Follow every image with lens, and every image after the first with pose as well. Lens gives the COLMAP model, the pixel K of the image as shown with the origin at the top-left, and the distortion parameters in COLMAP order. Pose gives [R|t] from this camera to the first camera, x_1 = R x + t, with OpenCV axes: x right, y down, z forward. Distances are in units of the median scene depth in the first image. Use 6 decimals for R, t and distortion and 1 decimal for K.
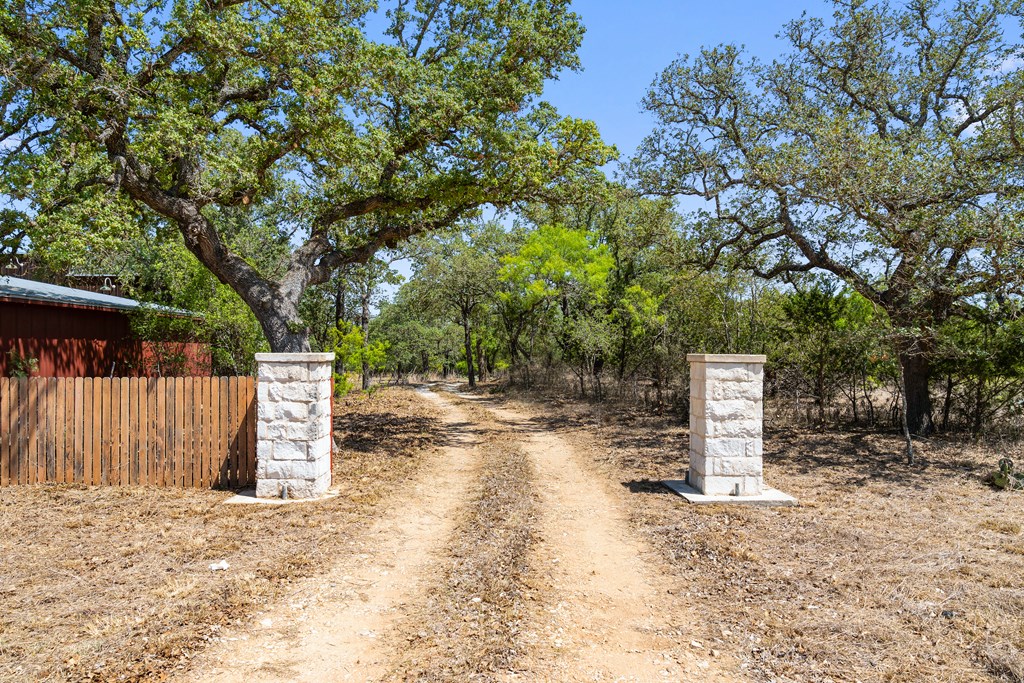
lens RADIAL K [[857.9, 0, 512.0], [0, 857.9, 341.5], [0, 0, 1]] dist [0.006000, 0.003505]
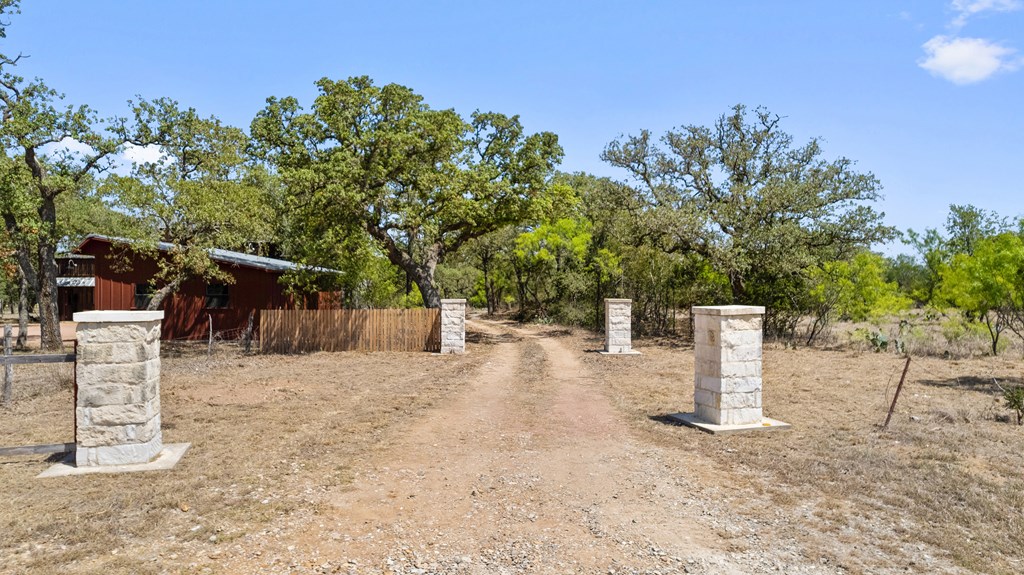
lens RADIAL K [[1592.3, 0, 512.0], [0, 1592.3, 287.5], [0, 0, 1]] dist [-0.000492, -0.000415]
pose [[0.999673, -0.004646, 0.025154, -0.152474], [0.003969, 0.999630, 0.026911, -0.120252], [-0.025270, -0.026802, 0.999321, -3.035806]]
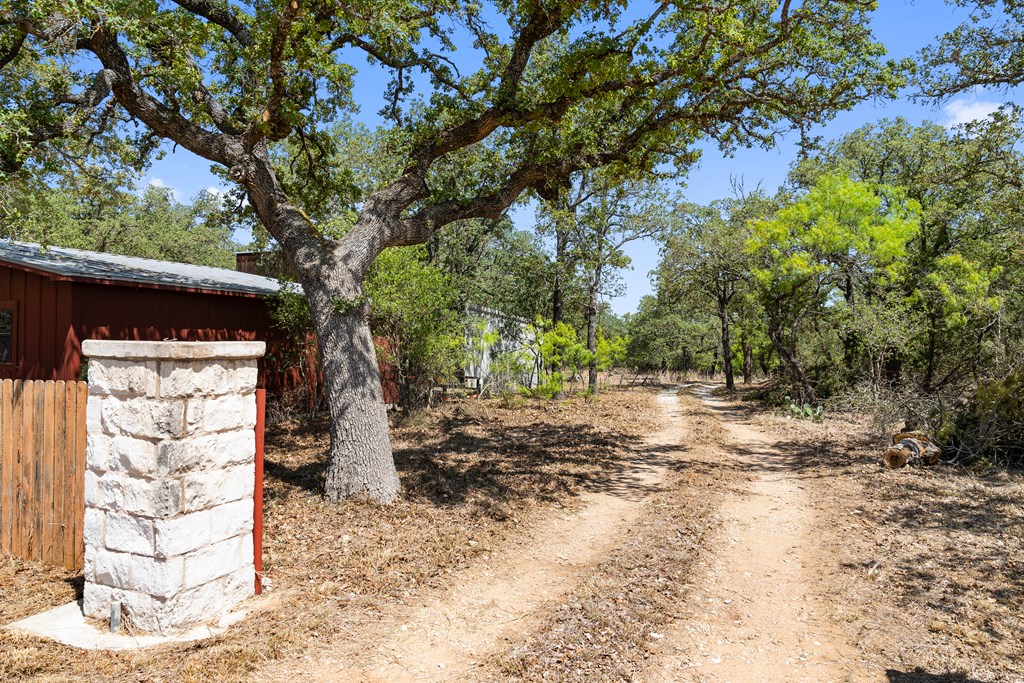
lens RADIAL K [[710.5, 0, 512.0], [0, 710.5, 341.5], [0, 0, 1]] dist [-0.019554, 0.001265]
pose [[0.912484, 0.004842, -0.409085, 0.087424], [-0.004656, 0.999988, 0.001450, 0.009445], [0.409087, 0.000581, 0.912495, 0.542678]]
